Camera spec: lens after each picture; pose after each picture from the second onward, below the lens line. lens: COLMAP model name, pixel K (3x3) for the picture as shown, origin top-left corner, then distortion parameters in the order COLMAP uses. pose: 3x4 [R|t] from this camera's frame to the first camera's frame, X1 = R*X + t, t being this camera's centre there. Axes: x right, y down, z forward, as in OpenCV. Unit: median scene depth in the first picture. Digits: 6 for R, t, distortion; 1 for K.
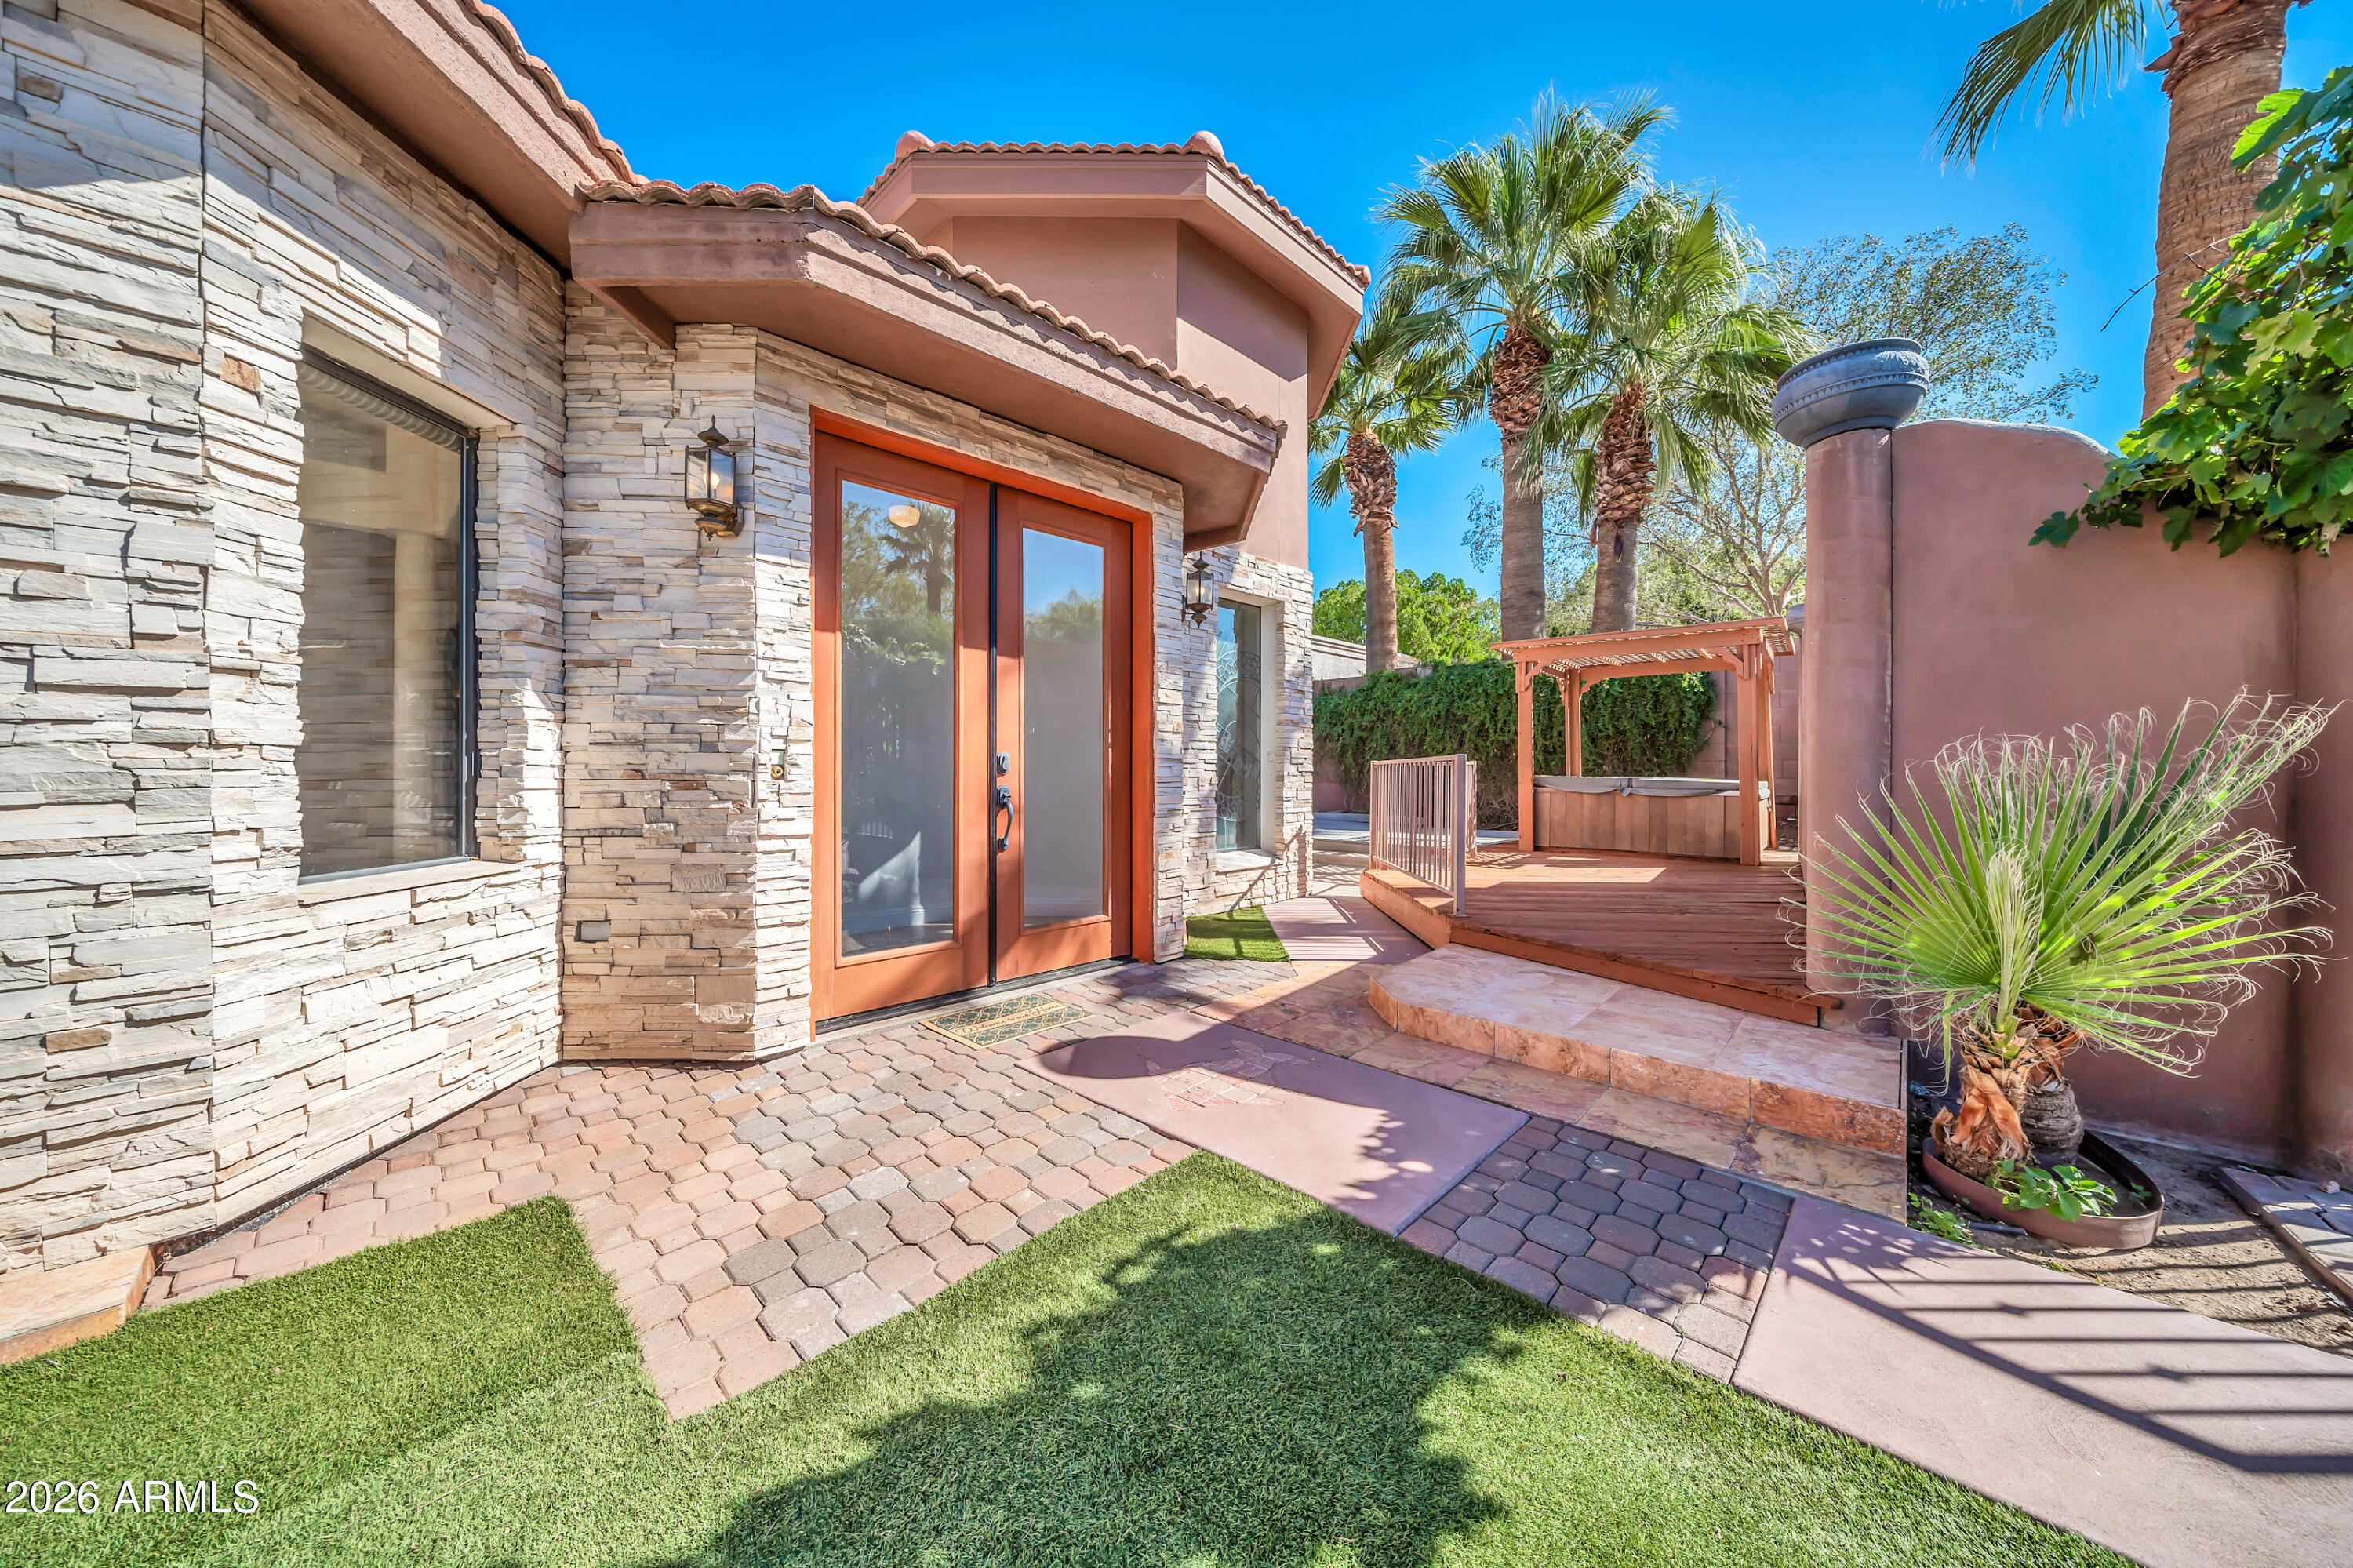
lens RADIAL K [[804.3, 0, 1149.4], [0, 804.3, 767.1], [0, 0, 1]] dist [-0.004802, -0.000232]
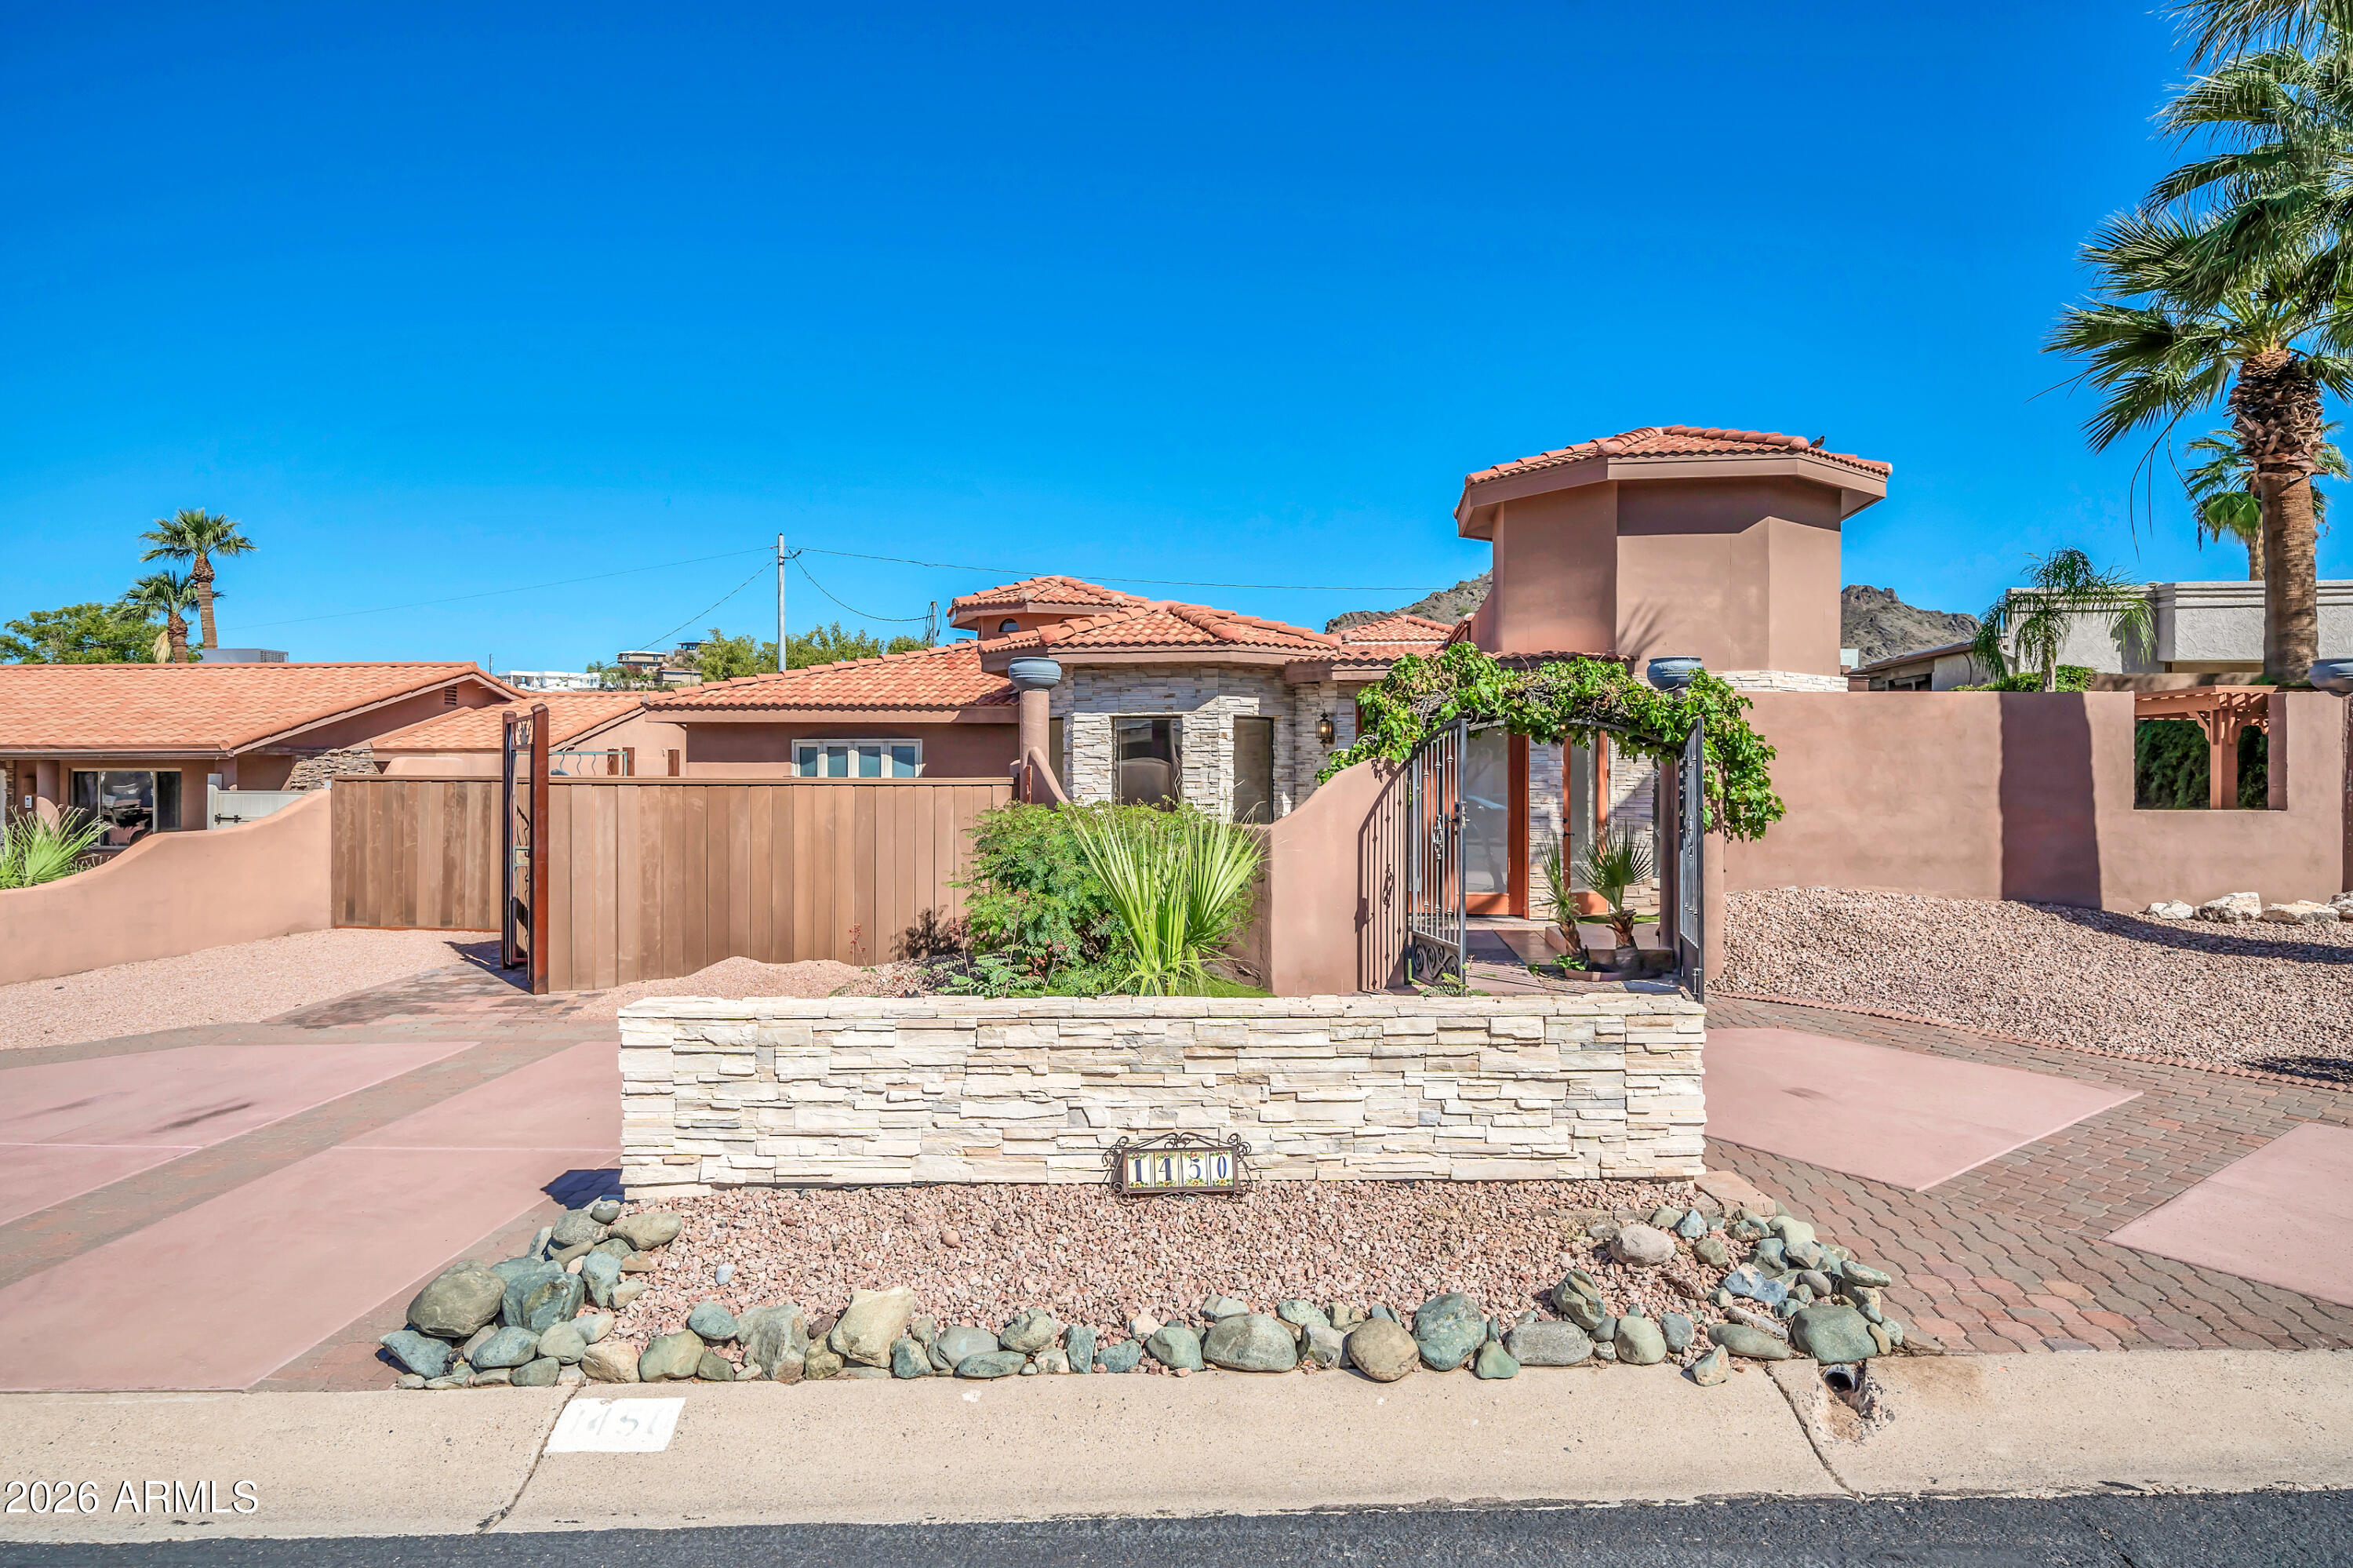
lens RADIAL K [[1322.9, 0, 1142.3], [0, 1322.9, 775.4], [0, 0, 1]] dist [-0.001036, 0.000127]
pose [[0.584282, 0.005967, -0.811528, 2.090127], [-0.000888, 0.999977, 0.006714, -0.133872], [0.811550, -0.003202, 0.584274, -1.680181]]
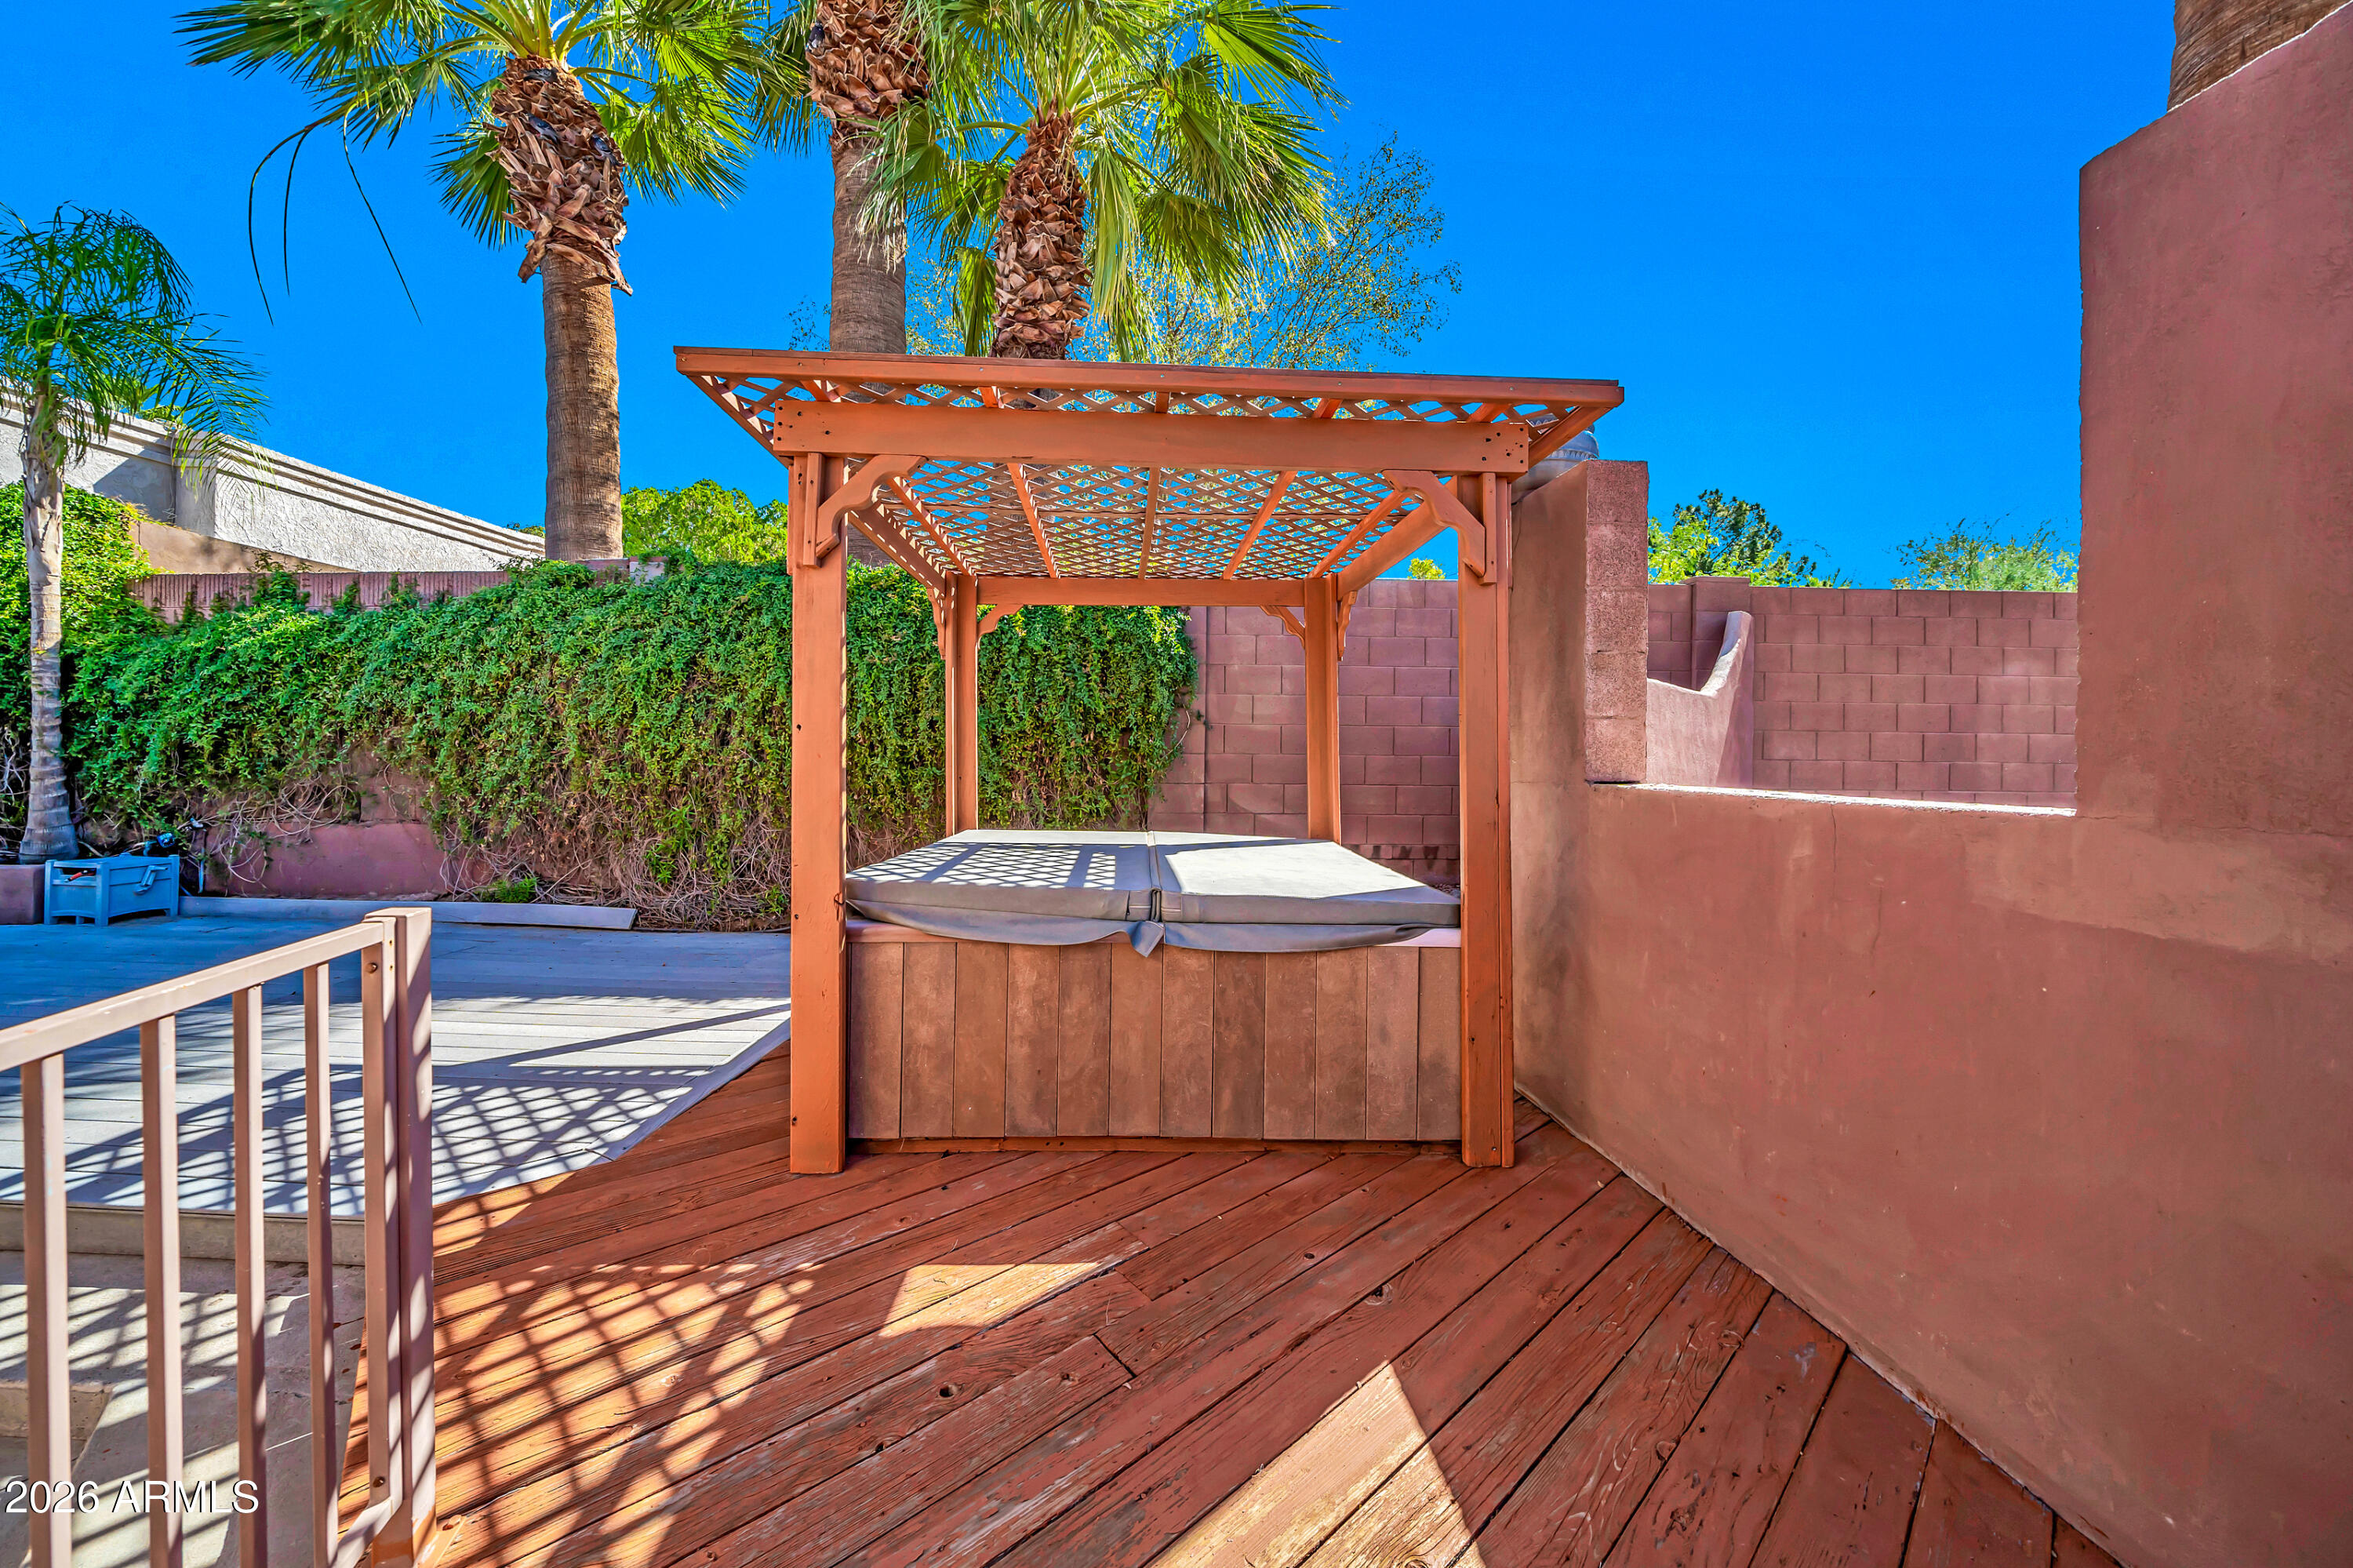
lens RADIAL K [[804.3, 0, 1171.0], [0, 804.3, 757.0], [0, 0, 1]] dist [-0.004802, -0.000232]
pose [[0.720598, 0.004577, 0.693338, 0.676096], [-0.010189, 0.999940, 0.003990, -0.062081], [-0.693278, -0.009939, 0.720602, 1.335290]]
